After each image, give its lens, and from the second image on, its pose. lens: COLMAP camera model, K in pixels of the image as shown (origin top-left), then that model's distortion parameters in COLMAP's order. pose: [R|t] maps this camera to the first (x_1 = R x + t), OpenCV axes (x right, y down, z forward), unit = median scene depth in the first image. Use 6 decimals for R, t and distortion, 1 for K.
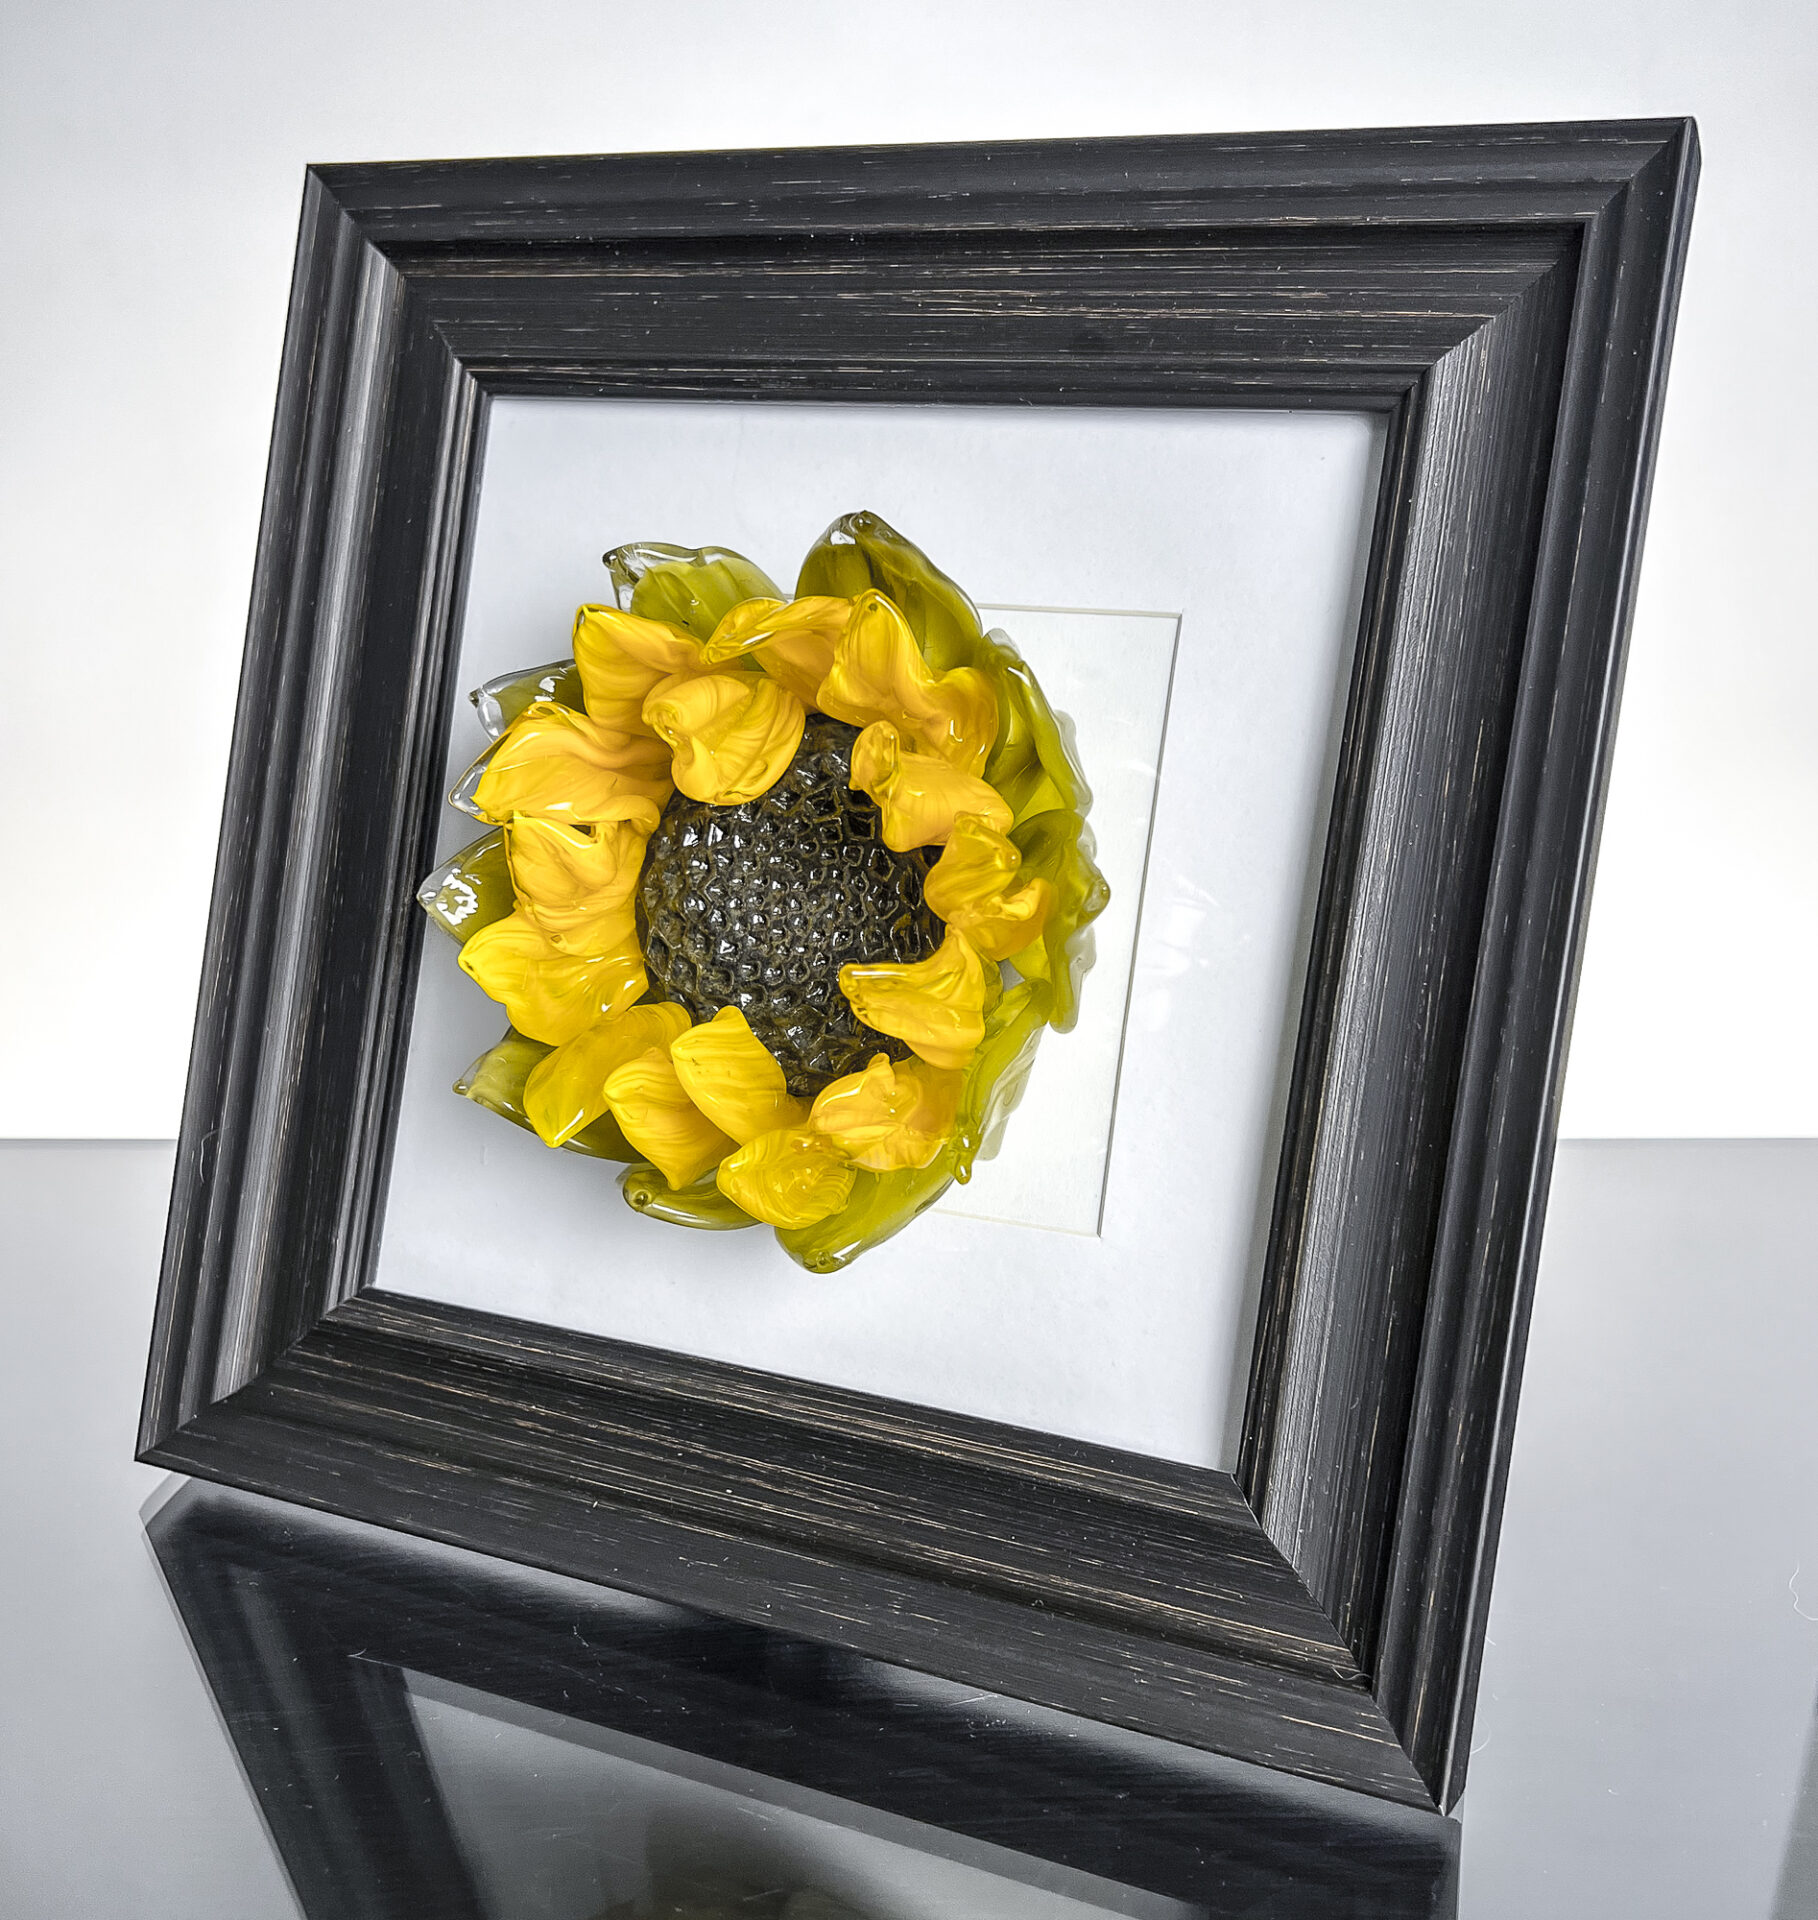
lens RADIAL K [[2286.3, 0, 915.8], [0, 2286.3, 969.2], [0, 0, 1]] dist [-0.029861, 0.000000]
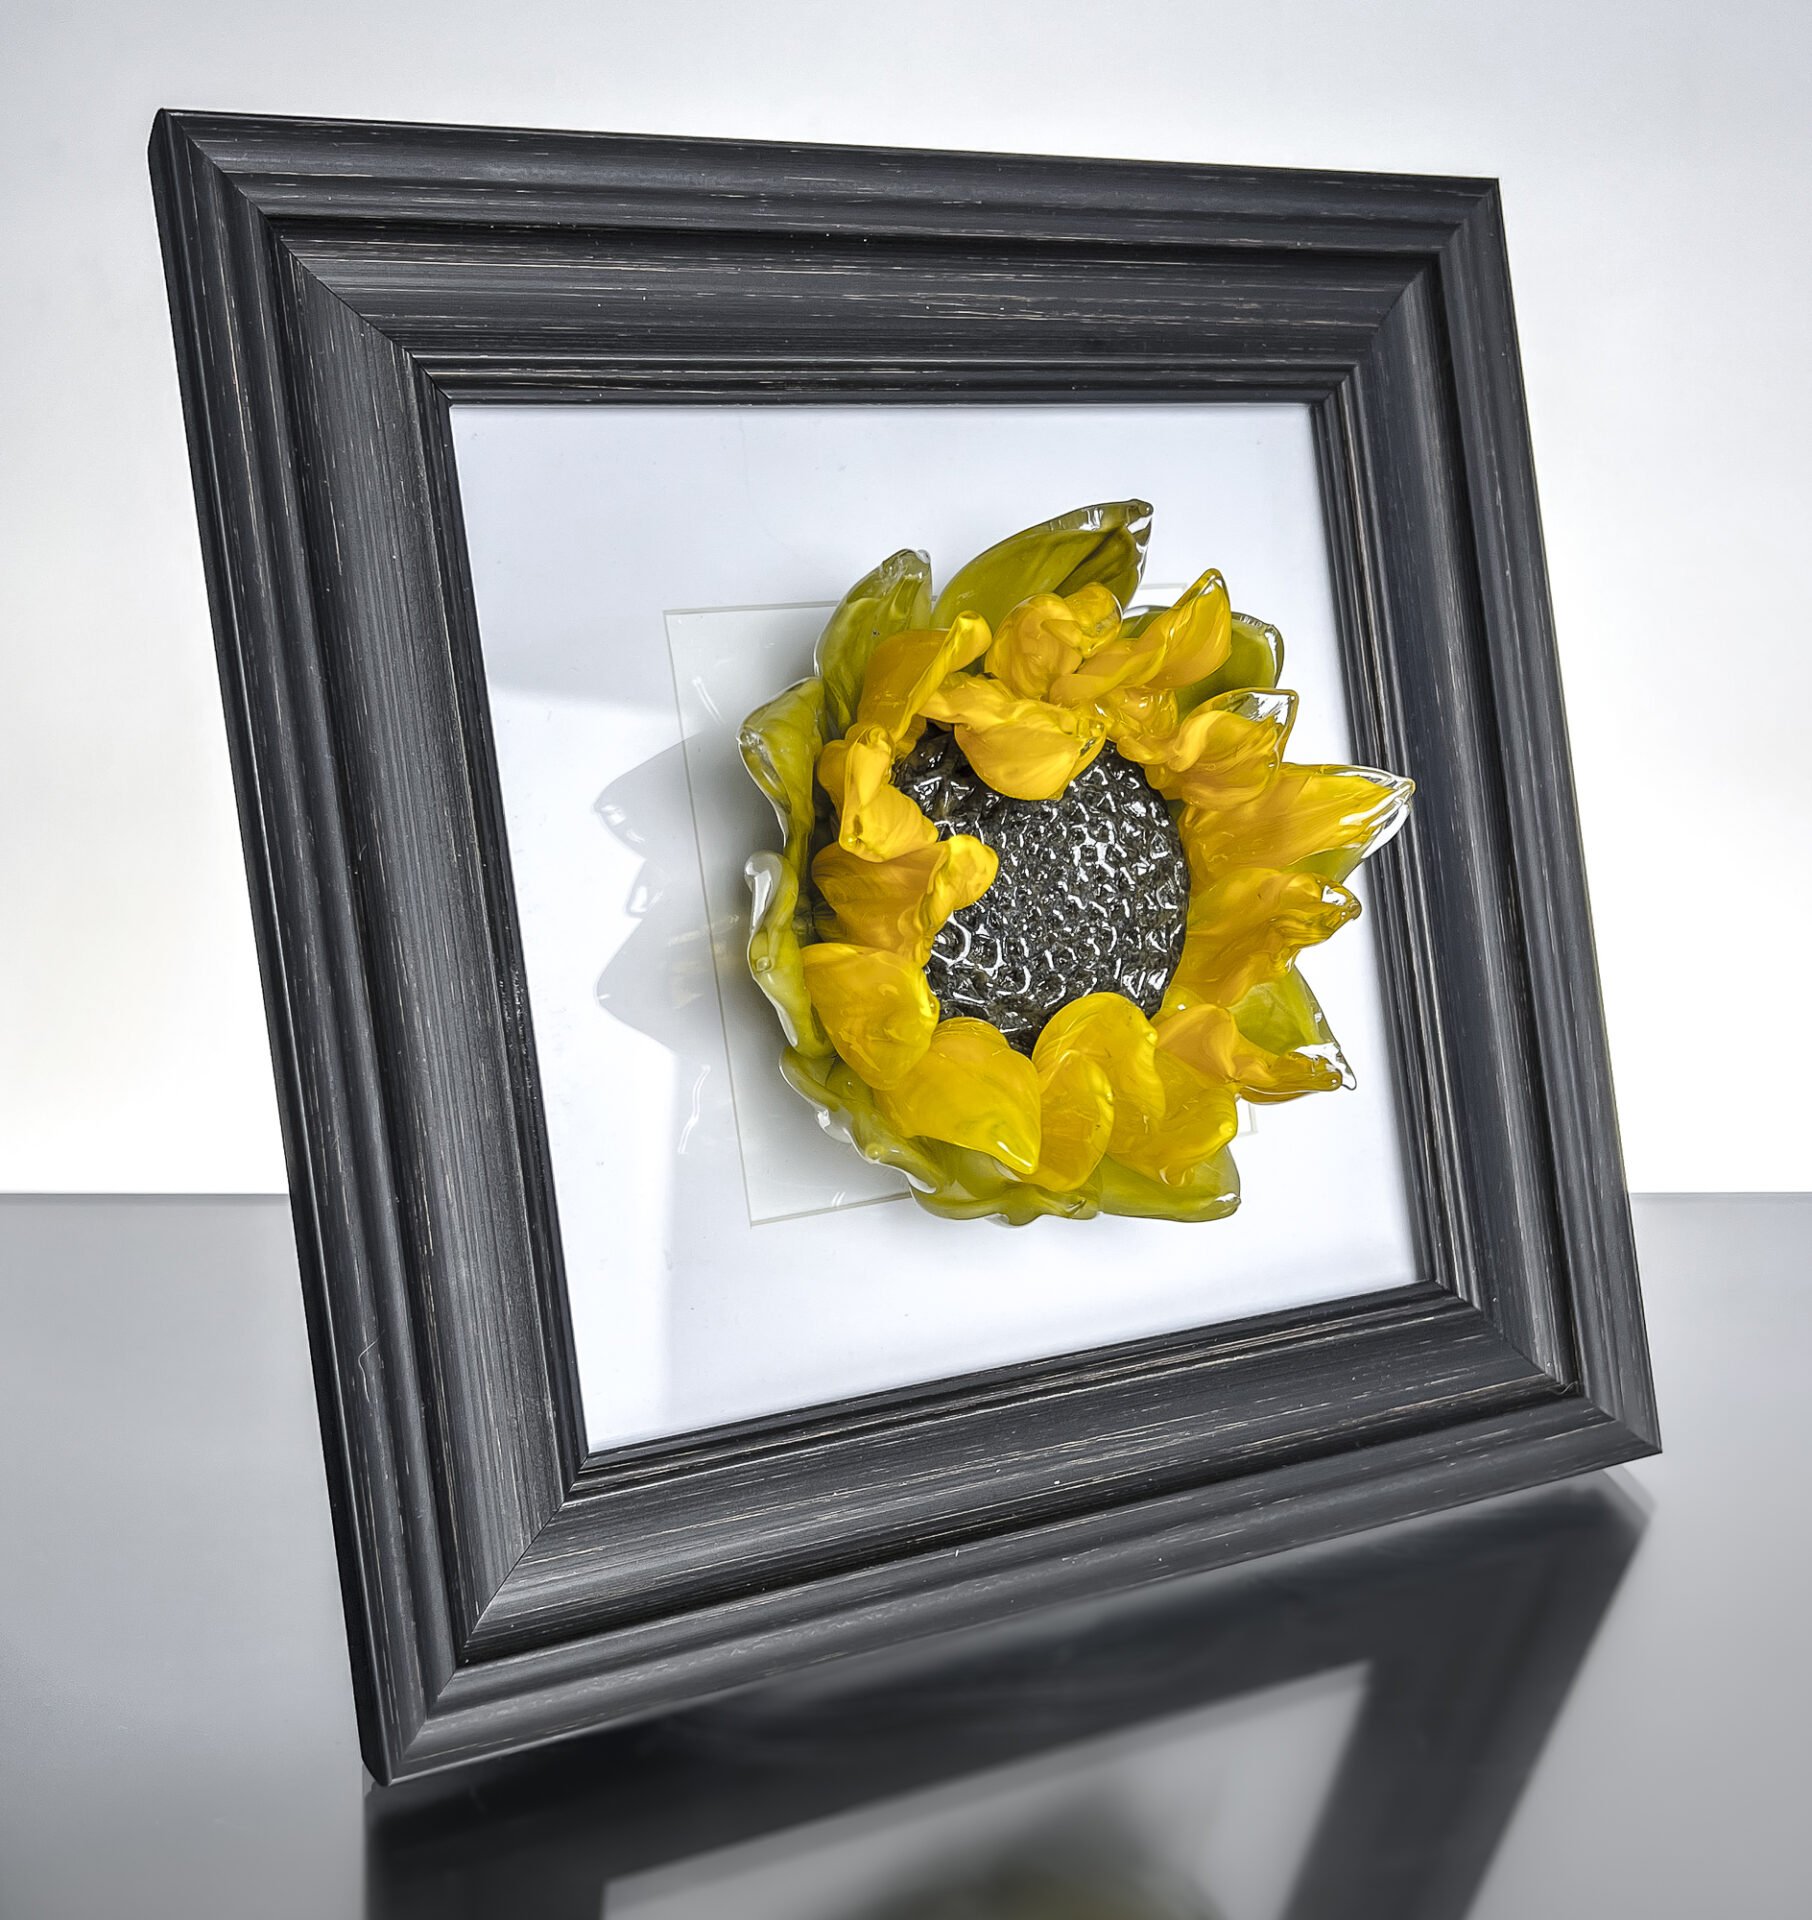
lens RADIAL K [[2286.3, 0, 911.4], [0, 2286.3, 947.8], [0, 0, 1]] dist [-0.029861, 0.000000]
pose [[0.627672, -0.197166, 0.753096, -0.839926], [0.199888, 0.975780, 0.088868, -0.104769], [-0.752378, 0.094755, 0.651881, 0.371058]]
